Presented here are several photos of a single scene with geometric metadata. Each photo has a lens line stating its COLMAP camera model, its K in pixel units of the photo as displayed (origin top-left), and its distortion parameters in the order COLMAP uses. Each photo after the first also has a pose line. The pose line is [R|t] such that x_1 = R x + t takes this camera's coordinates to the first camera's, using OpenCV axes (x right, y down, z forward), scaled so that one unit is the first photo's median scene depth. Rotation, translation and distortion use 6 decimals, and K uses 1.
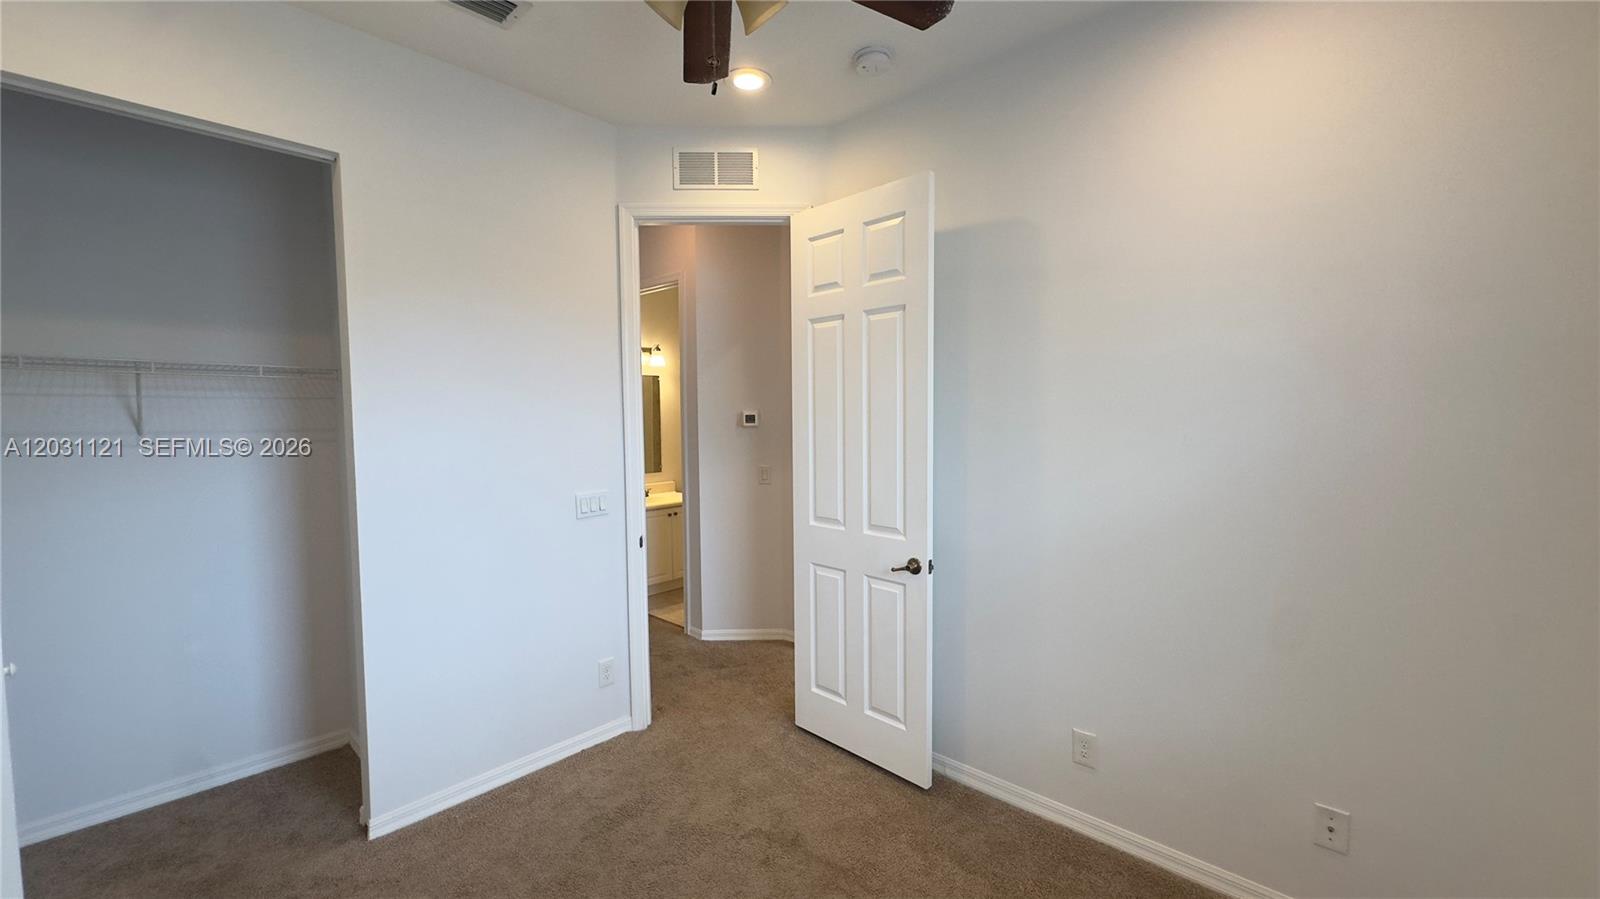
lens RADIAL K [[635.0, 0, 800.0], [0, 635.0, 449.5], [0, 0, 1]] dist [0.000099, 0.000016]
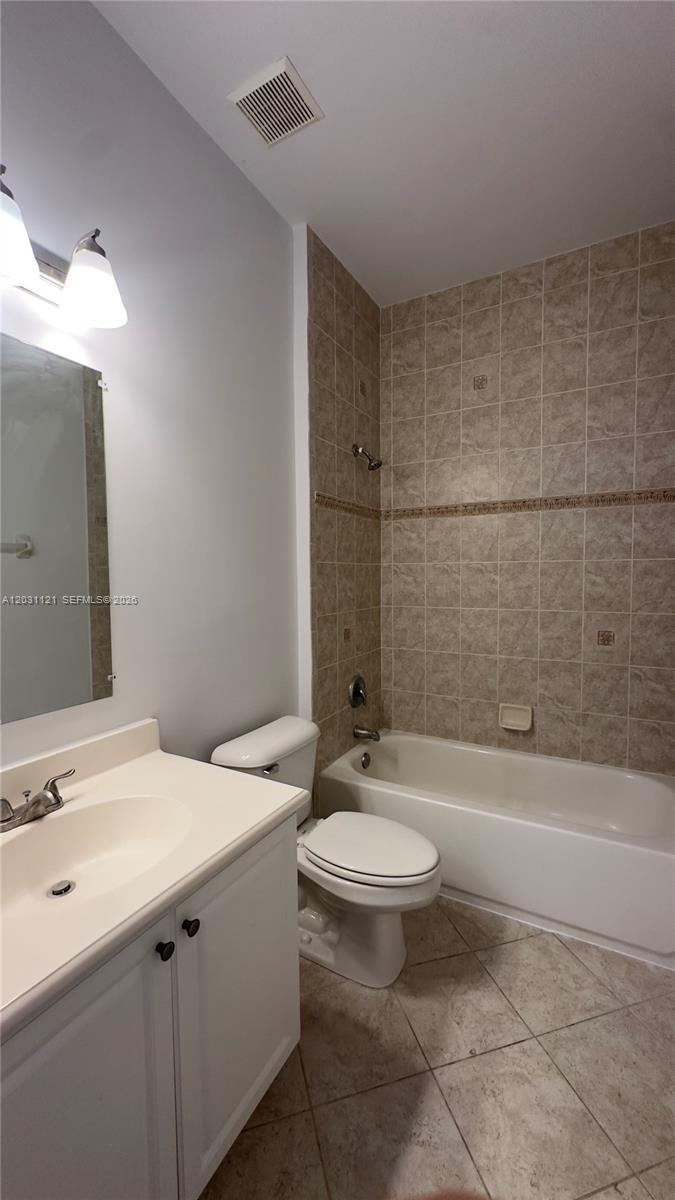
lens RADIAL K [[476.2, 0, 337.5], [0, 476.2, 600.0], [0, 0, 1]] dist [0.000099, 0.000016]
pose [[0.973275, -0.013708, 0.229233, -0.166899], [0.015672, 0.999854, -0.006747, -0.004875], [-0.229108, 0.010159, 0.973348, 0.758657]]
